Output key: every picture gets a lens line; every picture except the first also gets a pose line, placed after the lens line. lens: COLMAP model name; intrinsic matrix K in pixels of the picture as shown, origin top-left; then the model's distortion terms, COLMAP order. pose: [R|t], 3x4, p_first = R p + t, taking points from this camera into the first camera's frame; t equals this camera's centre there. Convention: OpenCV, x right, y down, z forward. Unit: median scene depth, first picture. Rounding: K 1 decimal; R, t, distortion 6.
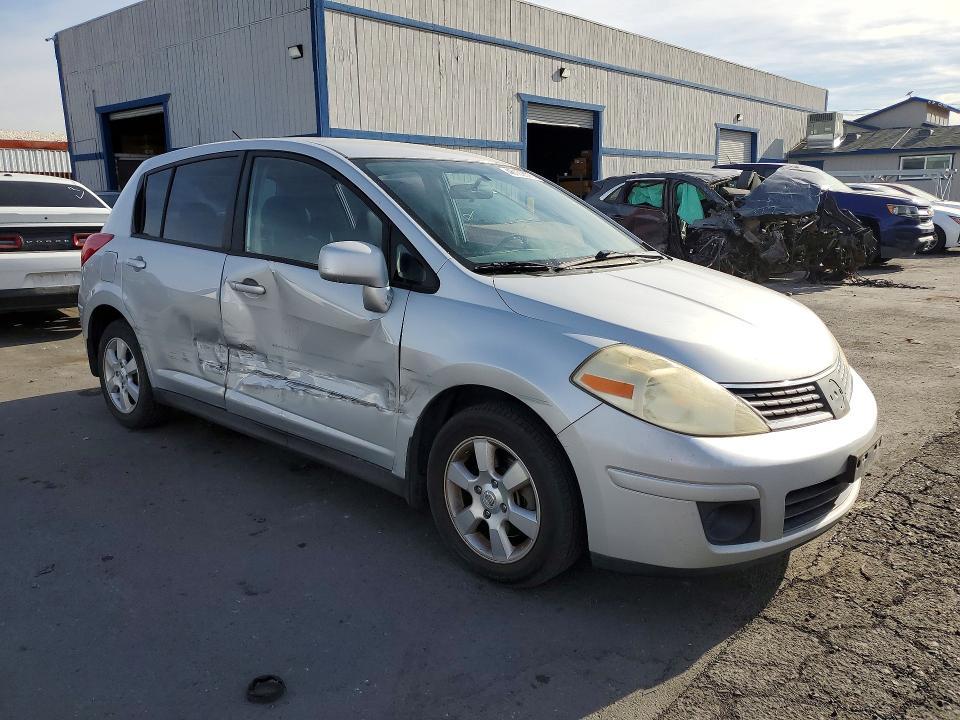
lens RADIAL K [[726.6, 0, 480.0], [0, 726.6, 360.0], [0, 0, 1]] dist [0.030304, -0.008054]
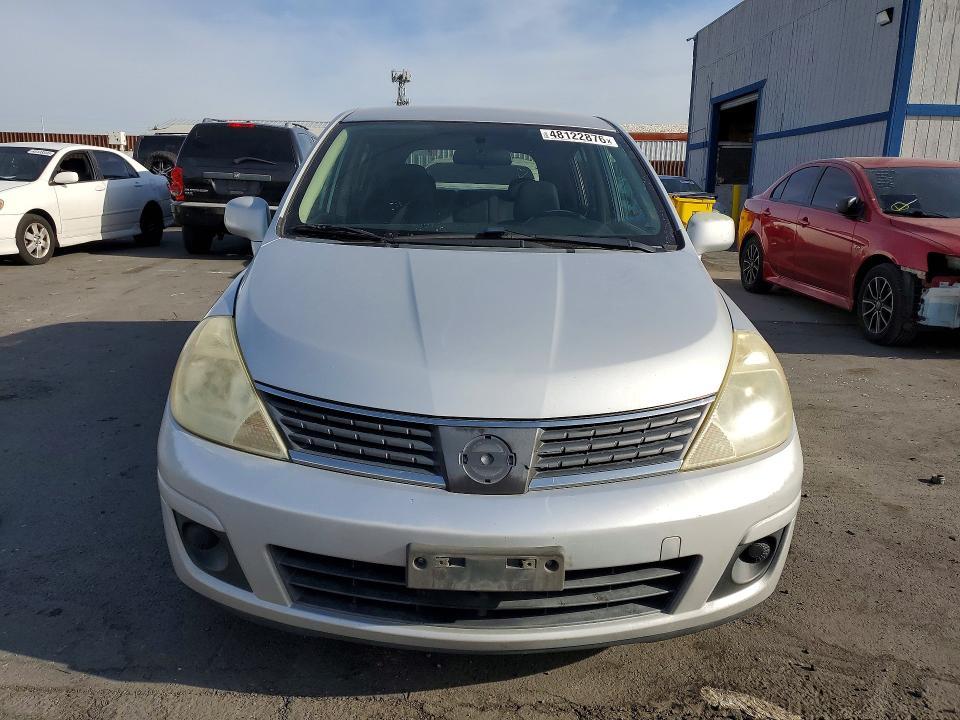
lens RADIAL K [[726.6, 0, 480.0], [0, 726.6, 360.0], [0, 0, 1]] dist [0.030304, -0.008054]
pose [[0.669589, 0.198221, -0.715793, 0.134487], [-0.189275, 0.977451, 0.093623, -0.014175], [0.718210, 0.072792, 0.692008, 0.079689]]
